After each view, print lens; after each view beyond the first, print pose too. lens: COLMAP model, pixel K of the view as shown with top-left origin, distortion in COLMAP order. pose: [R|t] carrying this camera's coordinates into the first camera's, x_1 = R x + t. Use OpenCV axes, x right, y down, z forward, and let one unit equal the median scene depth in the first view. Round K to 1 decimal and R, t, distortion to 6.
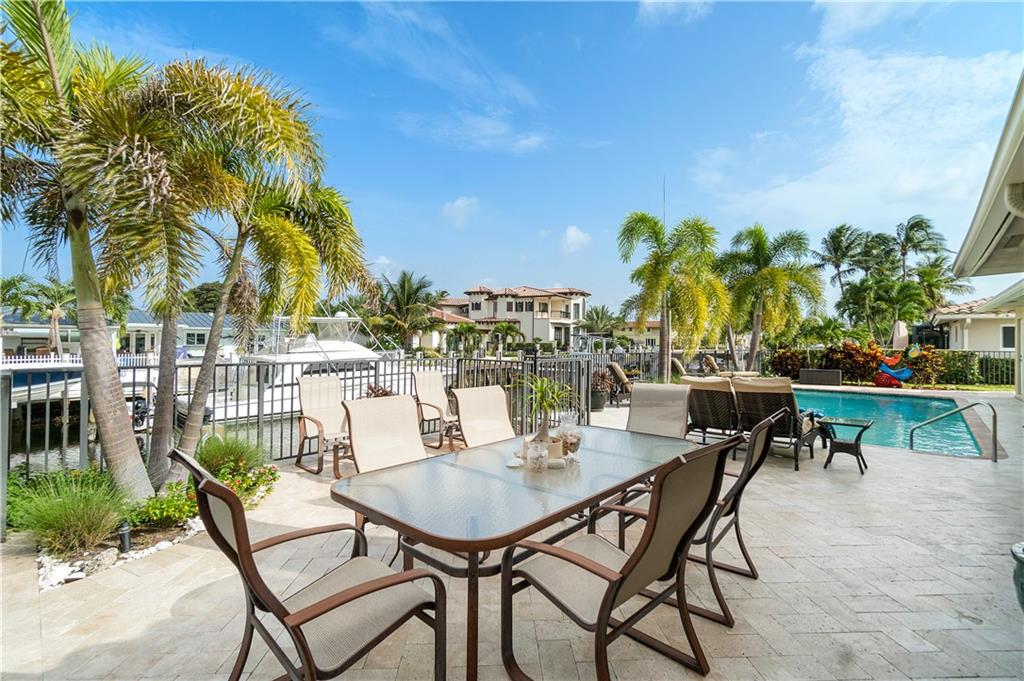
lens RADIAL K [[453.7, 0, 508.2], [0, 453.7, 334.8], [0, 0, 1]] dist [0.001556, -0.000063]
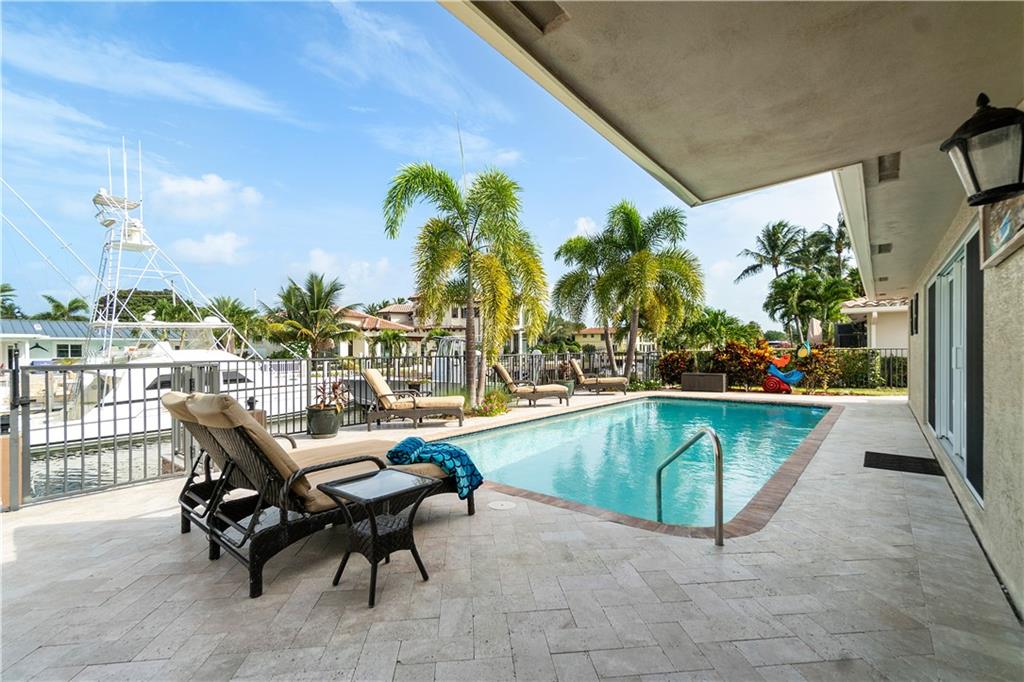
lens RADIAL K [[445.6, 0, 508.4], [0, 445.6, 353.1], [0, 0, 1]] dist [-0.001867, -0.000256]
pose [[0.999062, -0.014894, 0.040650, 0.140109], [0.014031, 0.999672, 0.021437, 0.007482], [-0.040955, -0.020846, 0.998943, 0.089260]]
